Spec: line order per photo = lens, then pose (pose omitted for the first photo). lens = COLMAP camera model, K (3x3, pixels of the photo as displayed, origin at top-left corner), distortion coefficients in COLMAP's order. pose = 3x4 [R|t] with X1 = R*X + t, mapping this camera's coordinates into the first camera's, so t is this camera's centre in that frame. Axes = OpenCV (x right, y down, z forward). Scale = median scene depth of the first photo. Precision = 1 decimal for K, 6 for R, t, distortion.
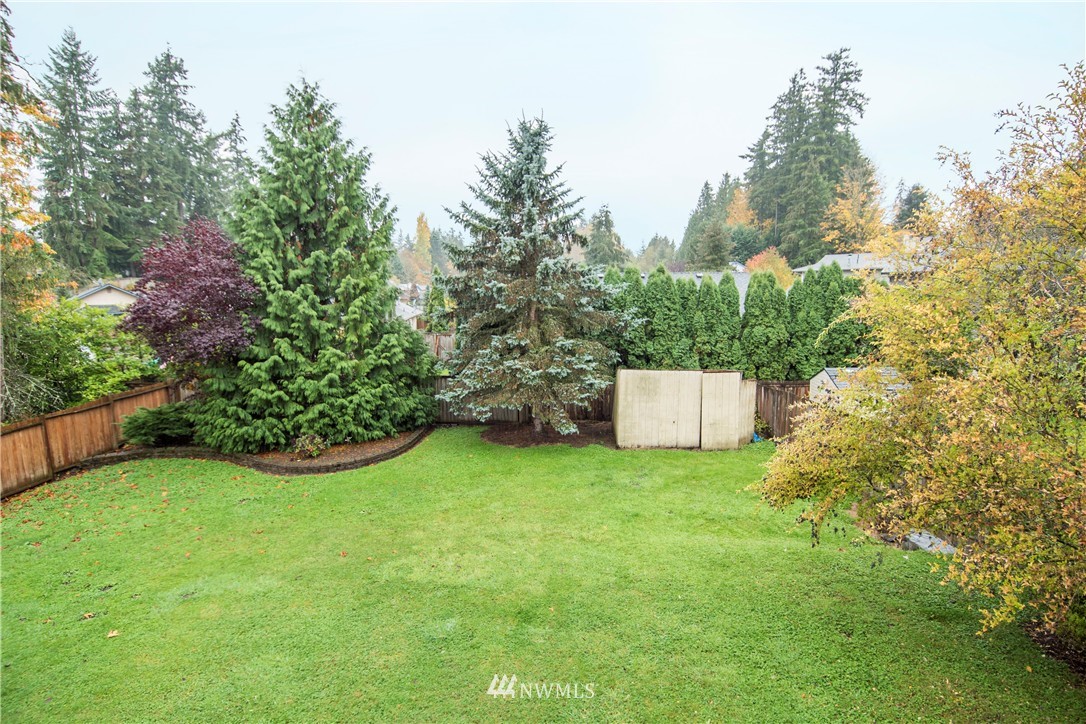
lens RADIAL K [[555.2, 0, 543.0], [0, 555.2, 362.0], [0, 0, 1]] dist [0.053199, -0.056306]
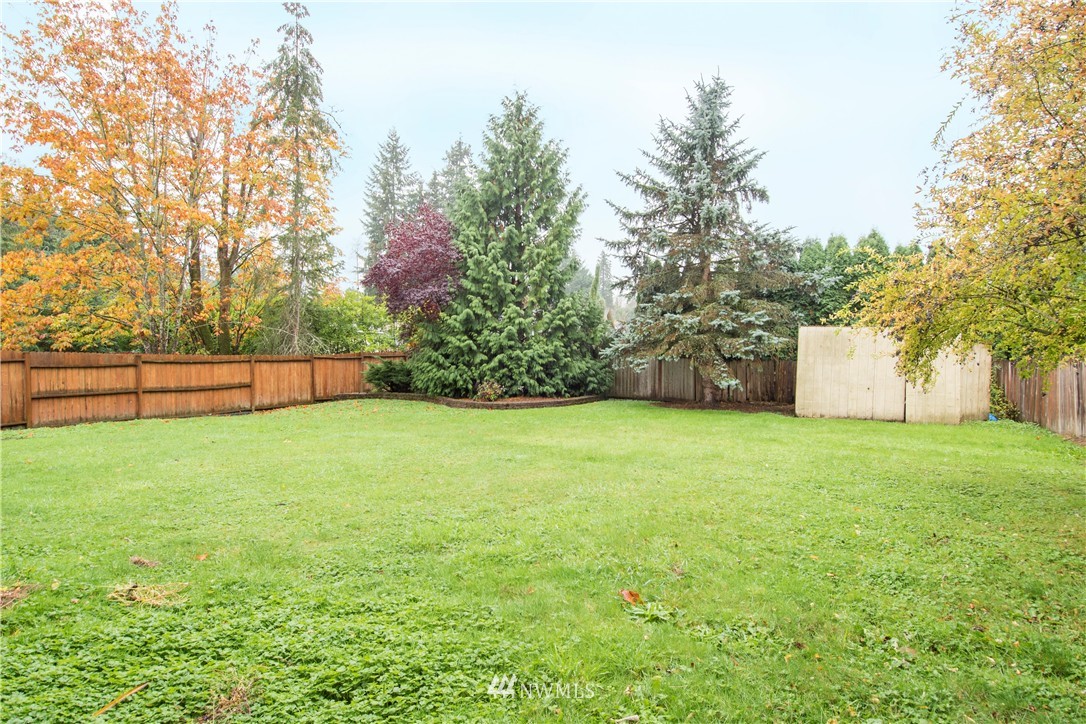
lens RADIAL K [[555.2, 0, 543.0], [0, 555.2, 362.0], [0, 0, 1]] dist [0.053199, -0.056306]
pose [[0.909174, 0.025390, -0.415641, 0.137268], [-0.068519, 0.993656, -0.089178, 0.174387], [0.410740, 0.109557, 0.905146, 0.023358]]
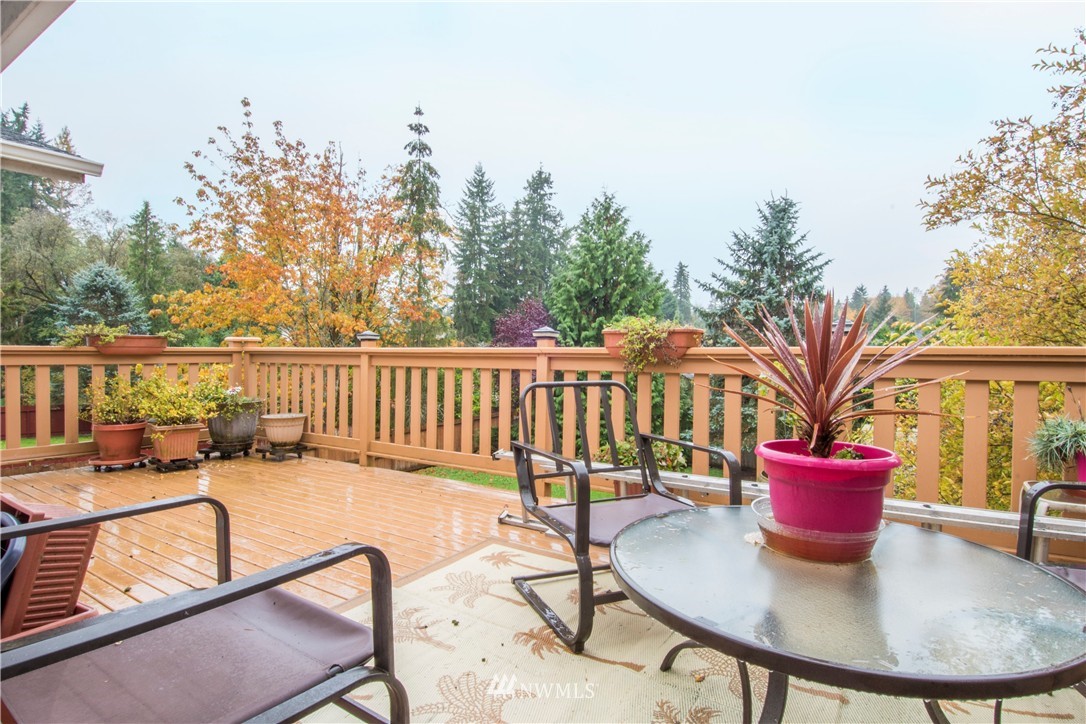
lens RADIAL K [[555.2, 0, 543.0], [0, 555.2, 362.0], [0, 0, 1]] dist [0.053199, -0.056306]
pose [[0.844385, 0.016376, -0.535486, 0.189934], [-0.076941, 0.992878, -0.090962, 0.038342], [0.530183, 0.118007, 0.839631, -0.173779]]
